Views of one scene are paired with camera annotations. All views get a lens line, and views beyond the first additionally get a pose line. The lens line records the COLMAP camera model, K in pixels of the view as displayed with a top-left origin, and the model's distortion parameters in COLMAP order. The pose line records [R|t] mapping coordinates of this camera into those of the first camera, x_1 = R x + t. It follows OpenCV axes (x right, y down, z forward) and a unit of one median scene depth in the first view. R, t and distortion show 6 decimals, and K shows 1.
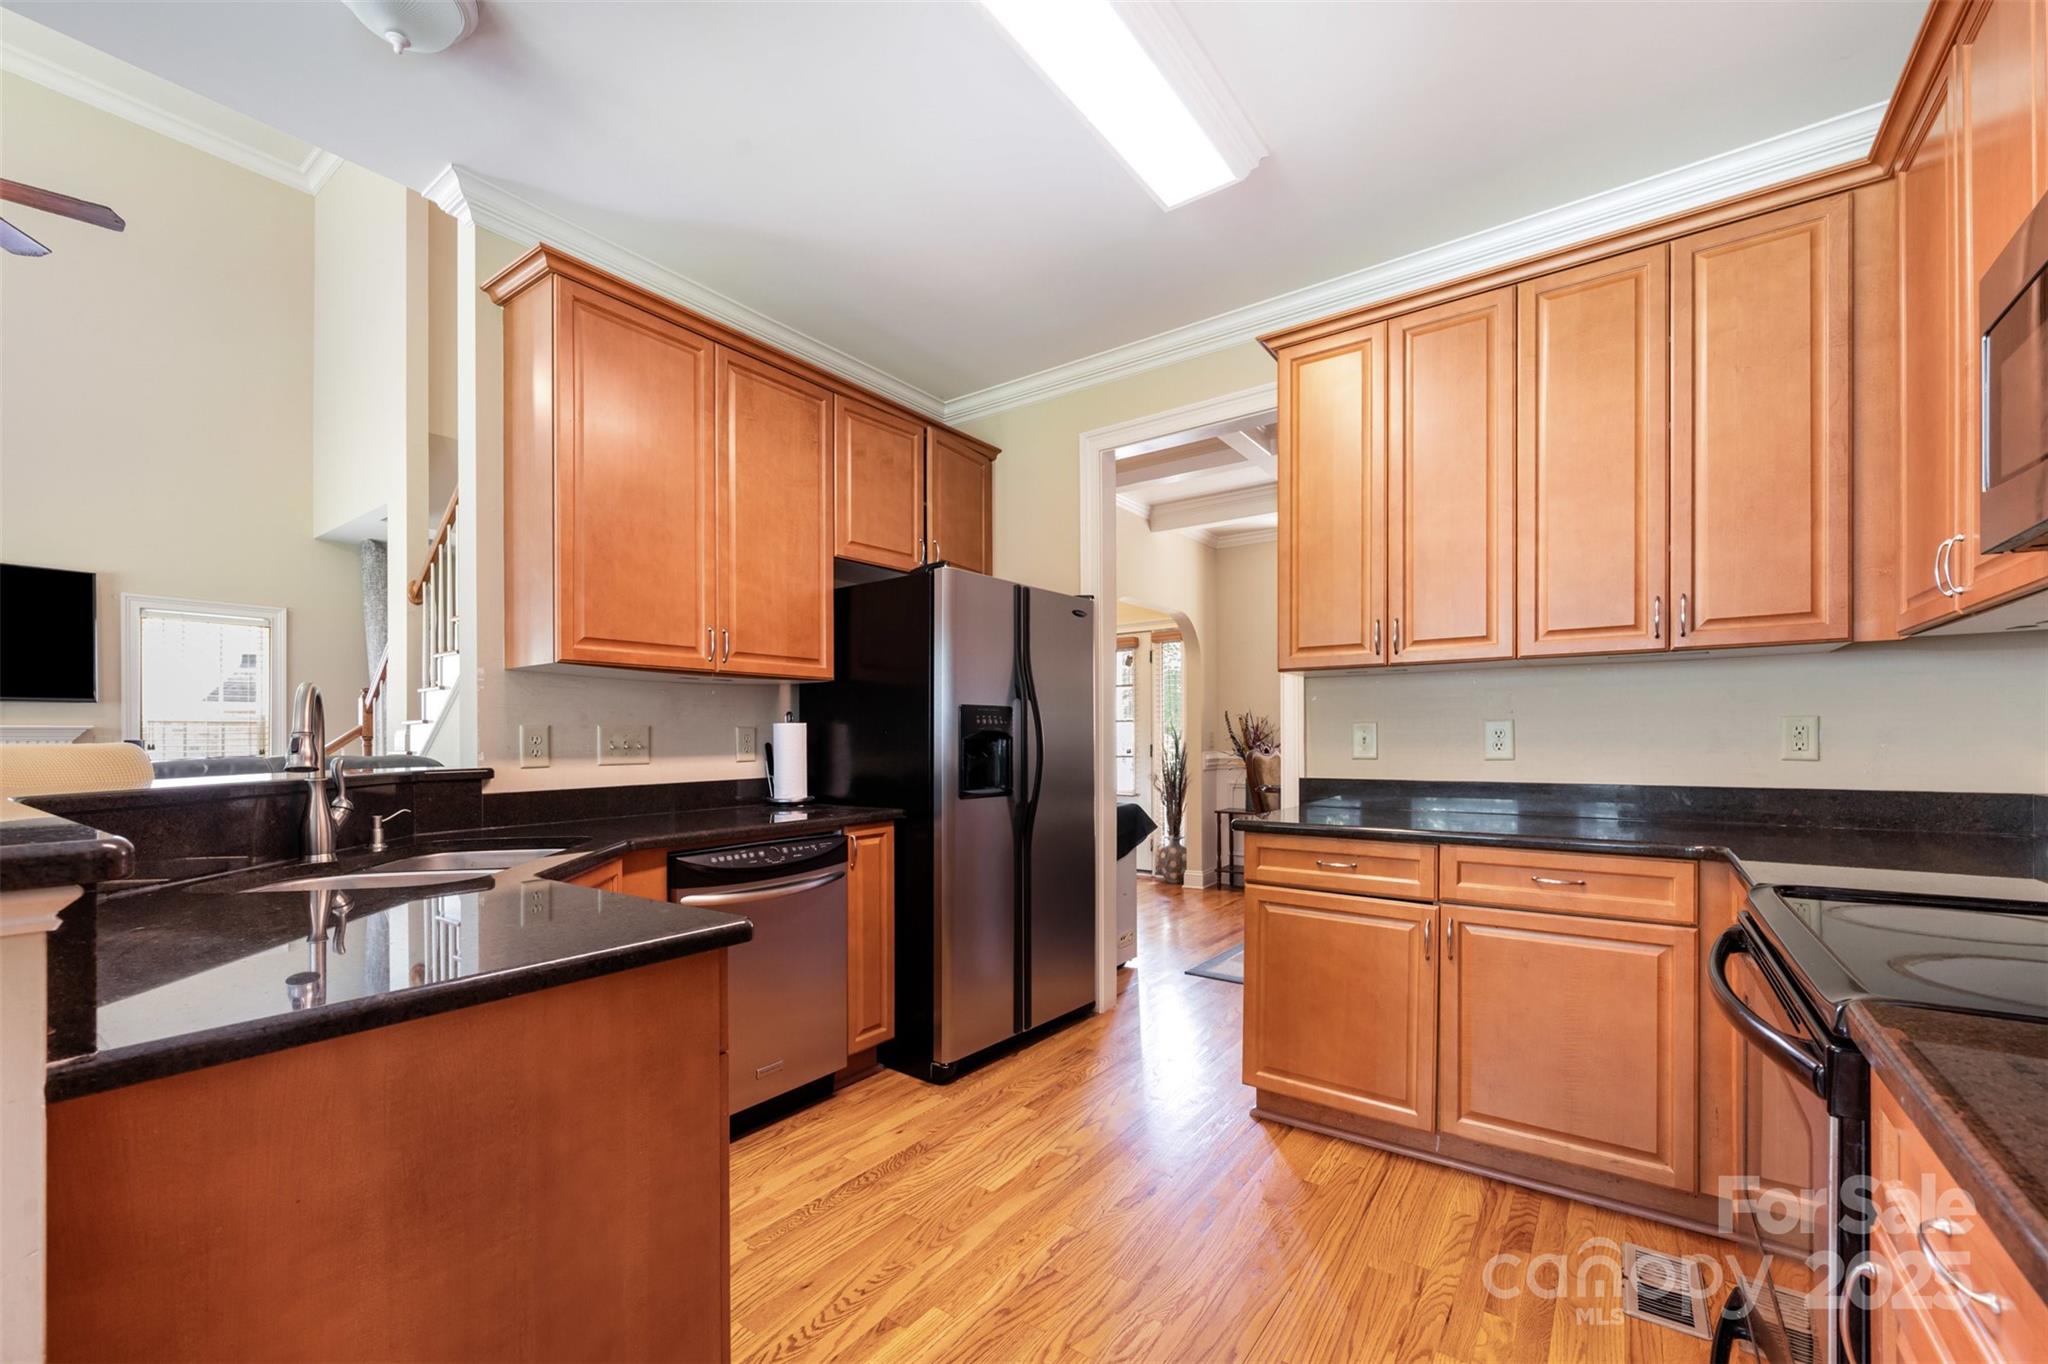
lens RADIAL K [[840.0, 0, 1011.0], [0, 840.0, 735.4], [0, 0, 1]] dist [0.000622, -0.000223]
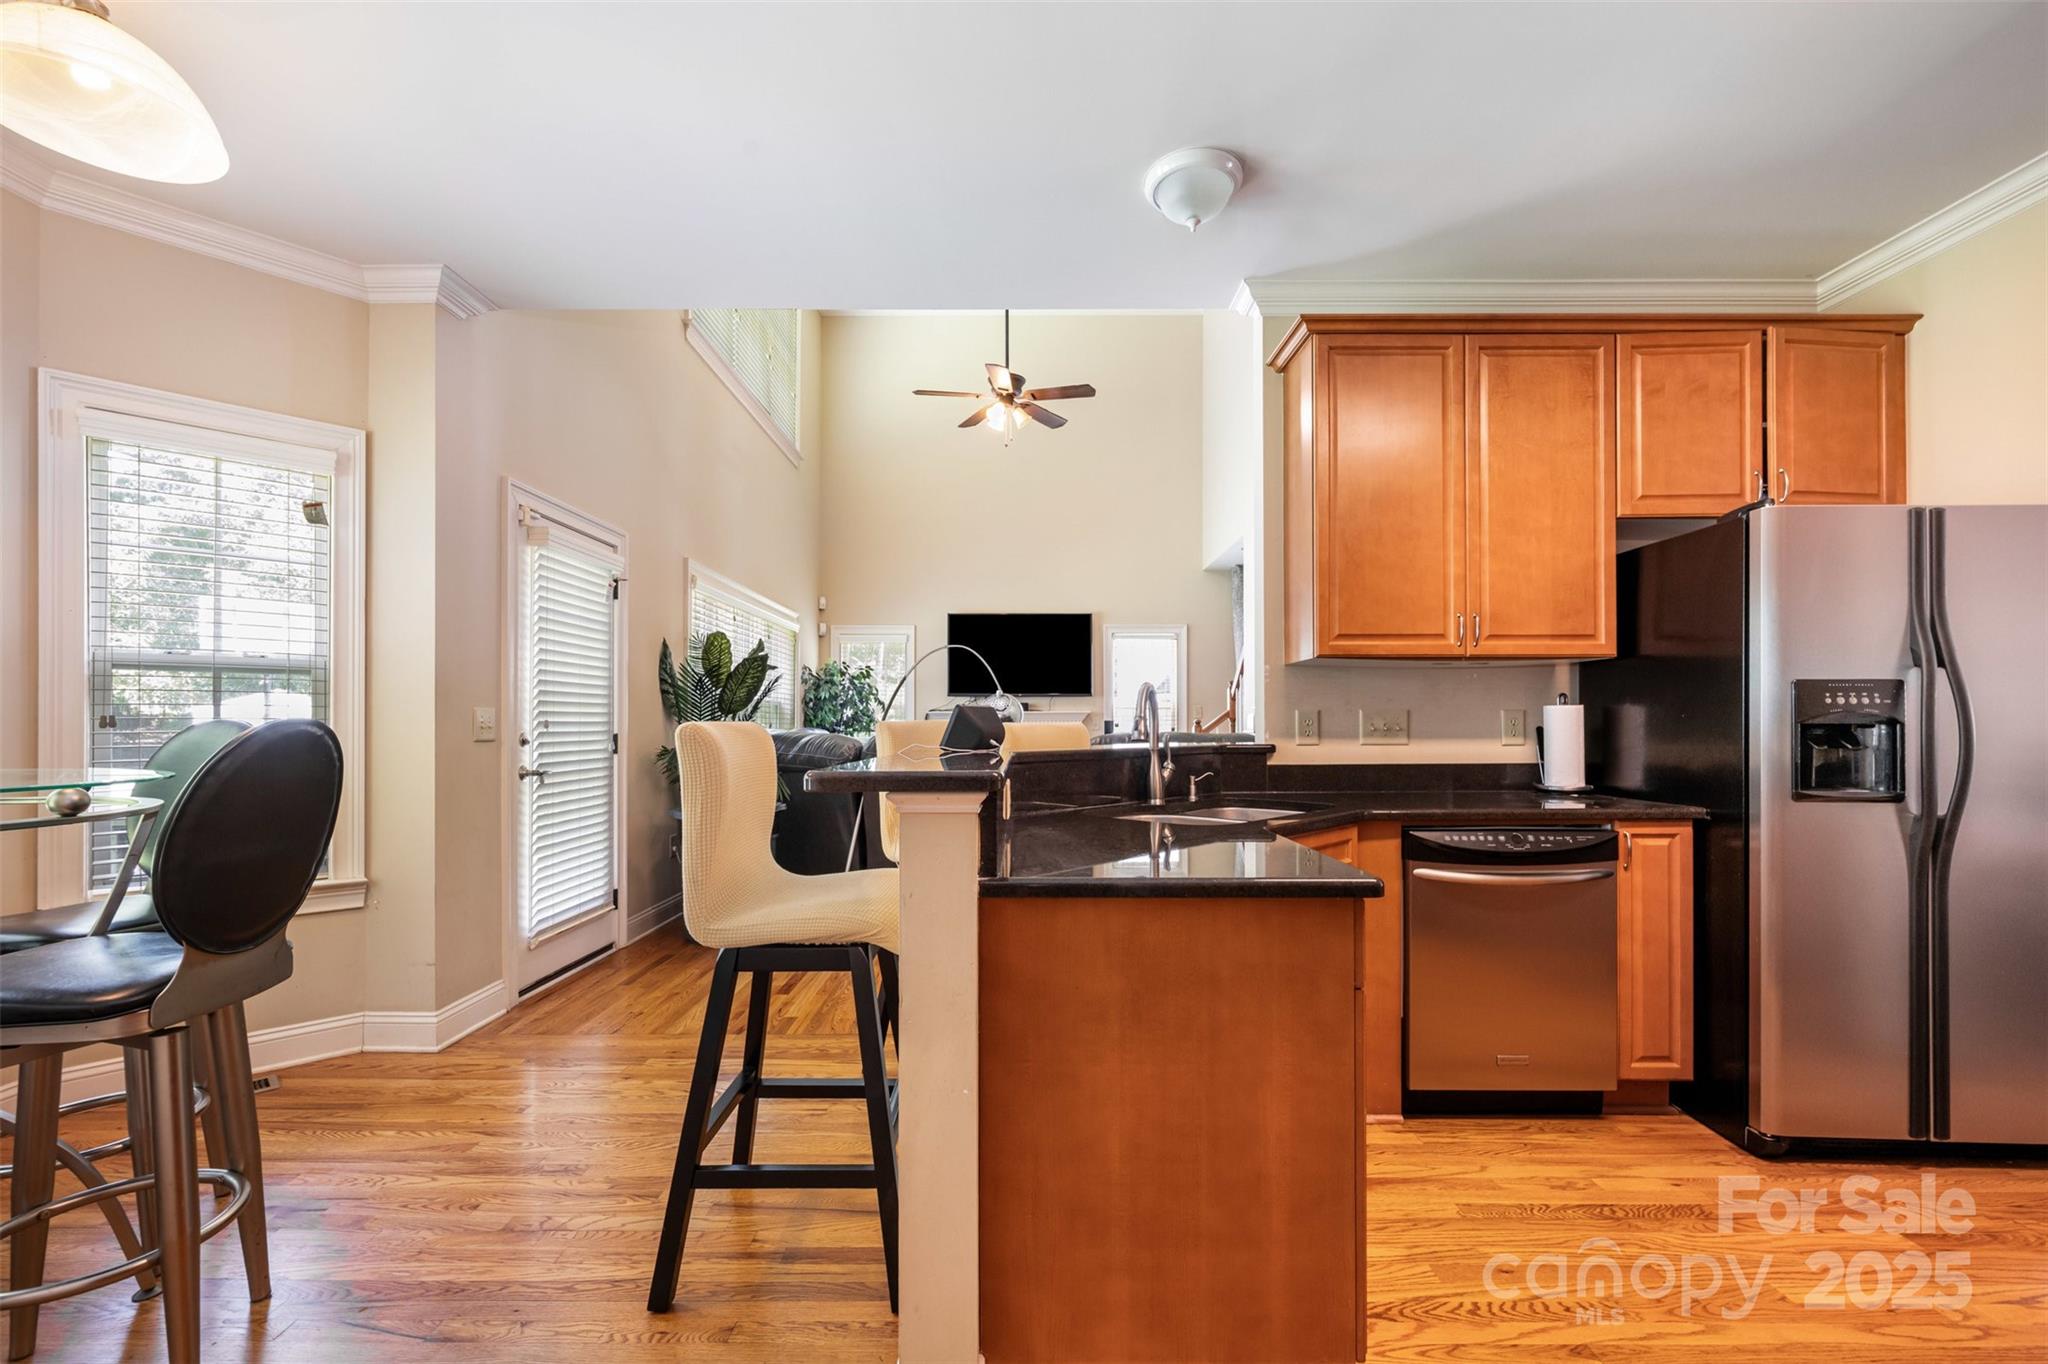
lens RADIAL K [[840.0, 0, 1024.7], [0, 840.0, 717.6], [0, 0, 1]] dist [0.000622, -0.000223]
pose [[0.587423, 0.001623, -0.809279, 0.154745], [-0.001505, 0.999998, 0.000912, -0.001145], [0.809279, 0.000682, 0.587424, -0.032573]]
